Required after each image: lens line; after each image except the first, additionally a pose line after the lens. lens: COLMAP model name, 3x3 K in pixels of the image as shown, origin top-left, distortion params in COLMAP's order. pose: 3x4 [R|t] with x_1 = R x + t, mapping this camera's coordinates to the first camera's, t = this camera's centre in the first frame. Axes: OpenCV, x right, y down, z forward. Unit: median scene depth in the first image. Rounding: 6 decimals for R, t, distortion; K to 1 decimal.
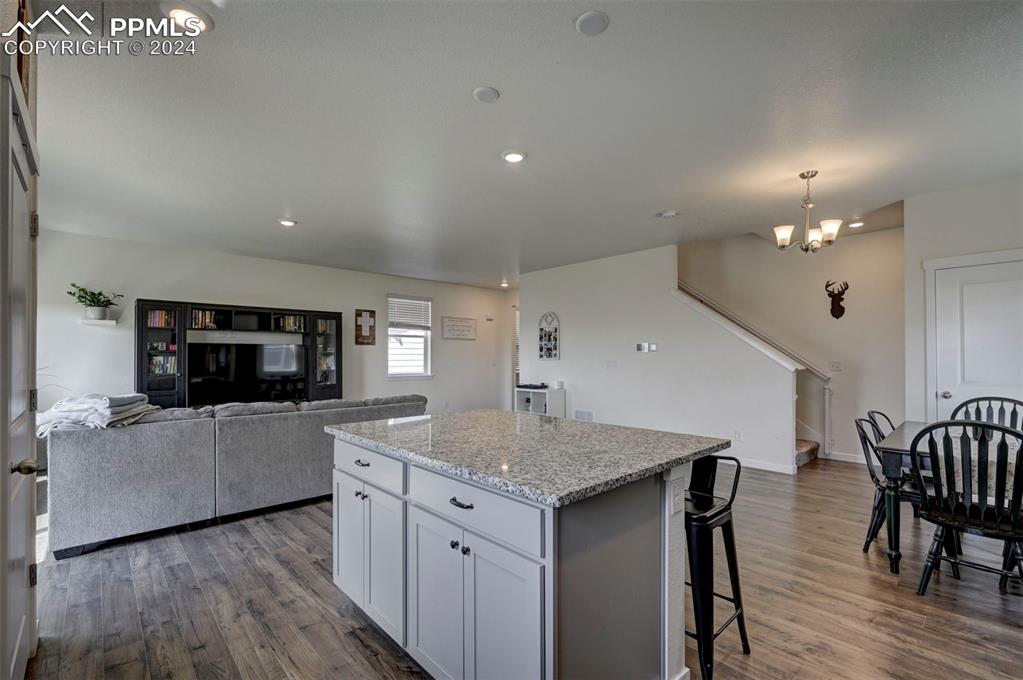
lens RADIAL K [[450.1, 0, 512.7], [0, 450.1, 356.5], [0, 0, 1]] dist [-0.000480, 0.000045]
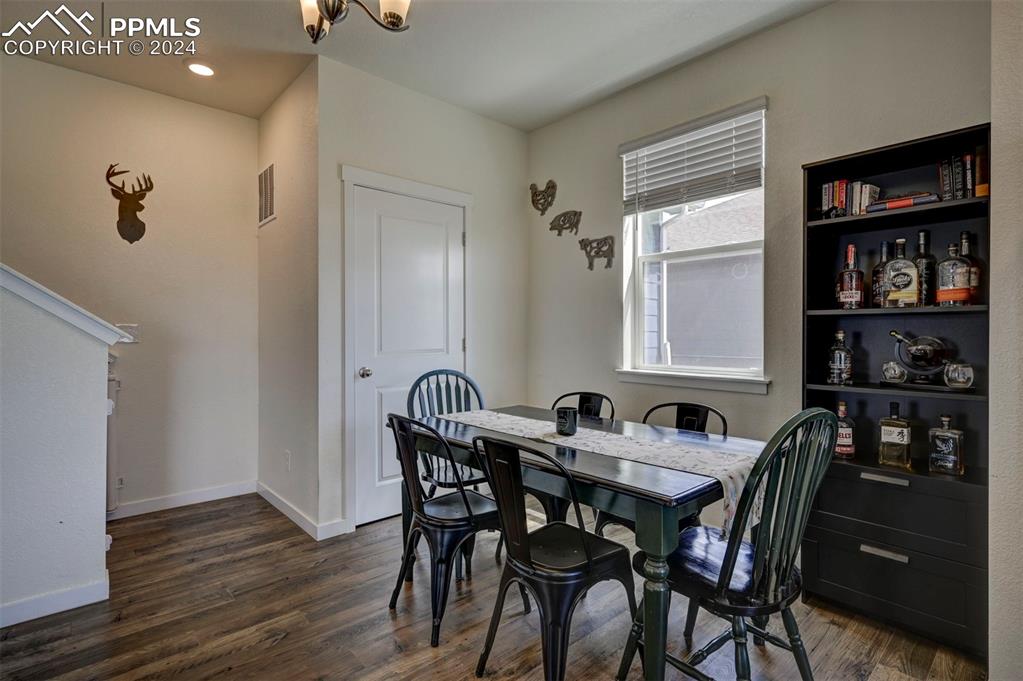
lens RADIAL K [[493.2, 0, 511.5], [0, 493.2, 340.5], [0, 0, 1]] dist [0.001141, -0.000135]
pose [[0.013747, -0.010003, 0.999855, 0.149379], [-0.004739, 0.999938, 0.010068, 0.019402], [-0.999894, -0.004877, 0.013698, 0.522283]]
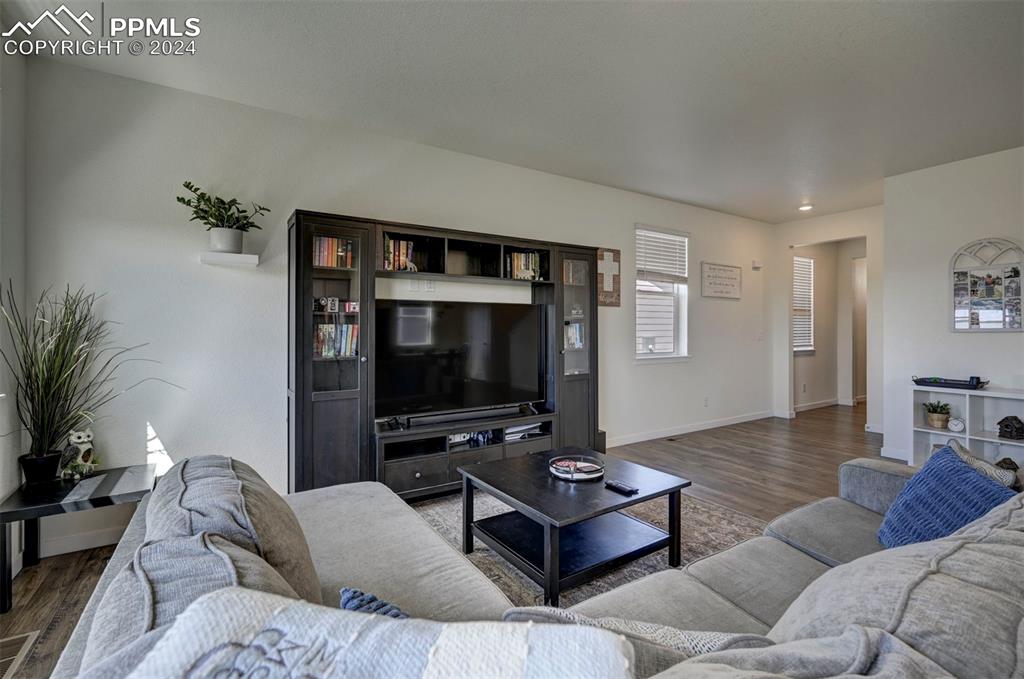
lens RADIAL K [[471.3, 0, 510.3], [0, 471.3, 326.4], [0, 0, 1]] dist [0.017630, 0.000132]
pose [[0.984522, -0.000489, -0.175262, -0.469811], [-0.000023, 0.999996, -0.002916, 0.004035], [0.175262, 0.002875, 0.984518, 0.480398]]
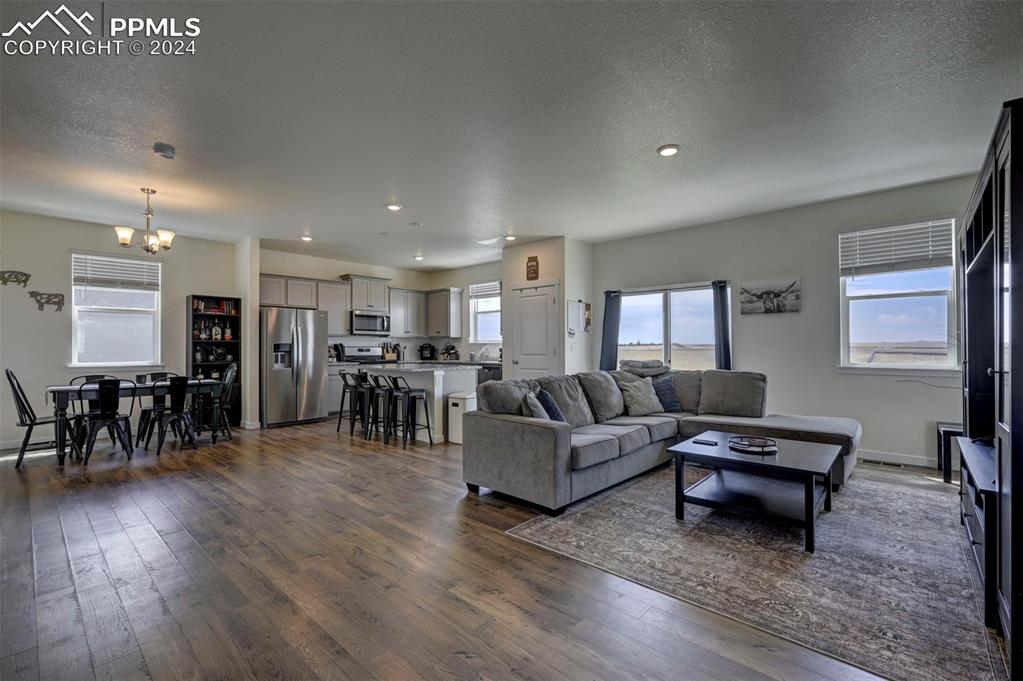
lens RADIAL K [[450.8, 0, 515.6], [0, 450.8, 342.6], [0, 0, 1]] dist [0.001587, -0.000022]
pose [[-0.996182, 0.001006, -0.087297, -0.157594], [0.002303, 0.999888, -0.014760, 0.023159], [0.087272, -0.014905, -0.996073, 1.458464]]
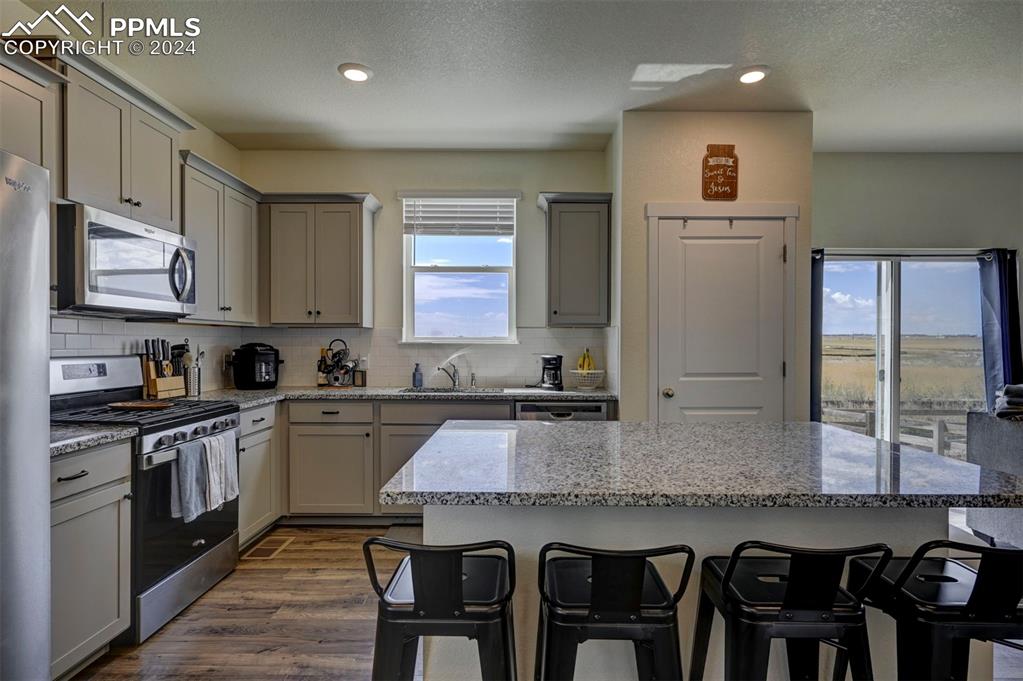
lens RADIAL K [[525.6, 0, 517.4], [0, 525.6, 343.5], [0, 0, 1]] dist [0.000344, -0.000682]
pose [[-0.682952, 0.001092, -0.730462, 0.281572], [-0.000199, 0.999999, 0.001681, 0.001311], [0.730463, 0.001294, -0.682951, 0.520445]]
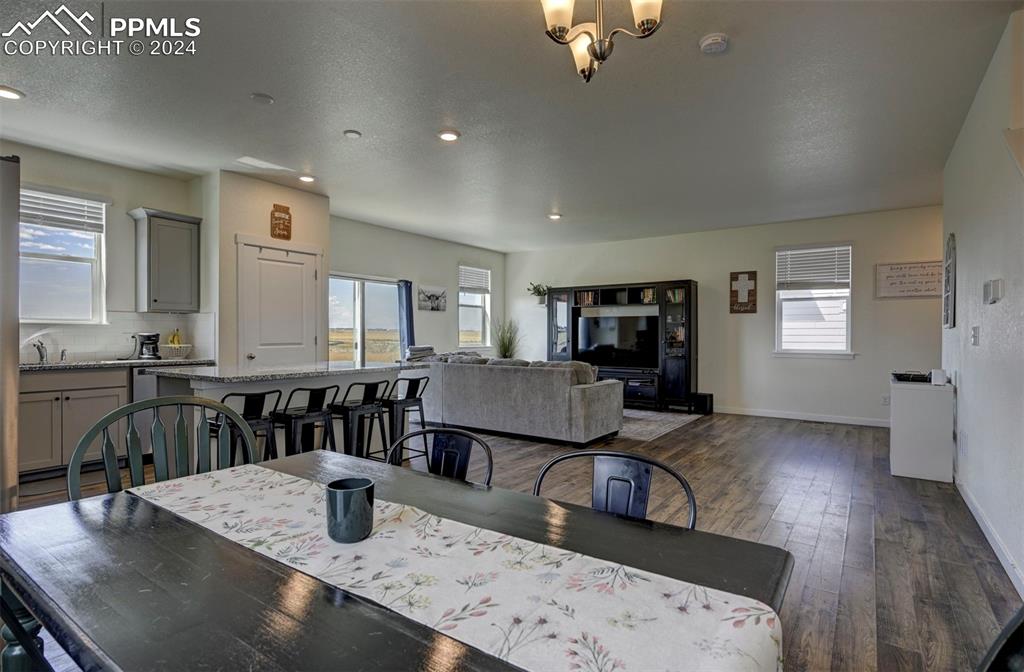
lens RADIAL K [[501.1, 0, 508.6], [0, 501.1, 336.9], [0, 0, 1]] dist [-0.001717, 0.000042]
pose [[0.202653, 0.004718, -0.979239, 0.694786], [0.000470, 0.999988, 0.004915, 0.019661], [0.979250, -0.001456, 0.202649, 0.508592]]
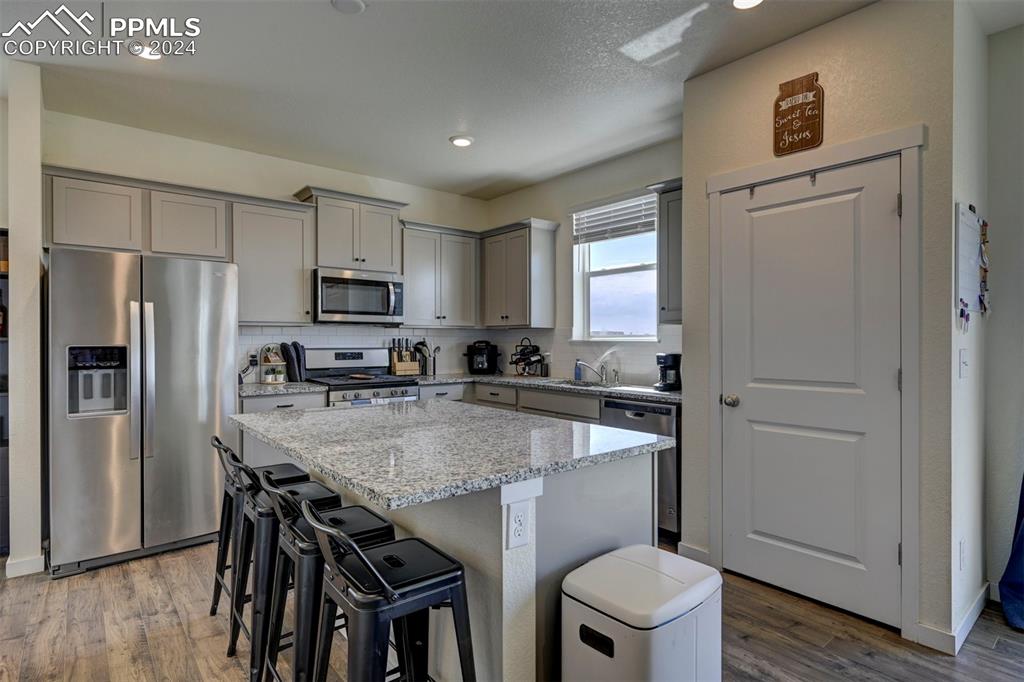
lens RADIAL K [[530.1, 0, 515.6], [0, 530.1, 339.4], [0, 0, 1]] dist [-0.000742, 0.000093]
pose [[-0.998653, 0.000983, 0.051885, -0.089145], [0.000887, 0.999998, -0.001874, 0.001574], [-0.051887, -0.001826, -0.998651, 0.745590]]
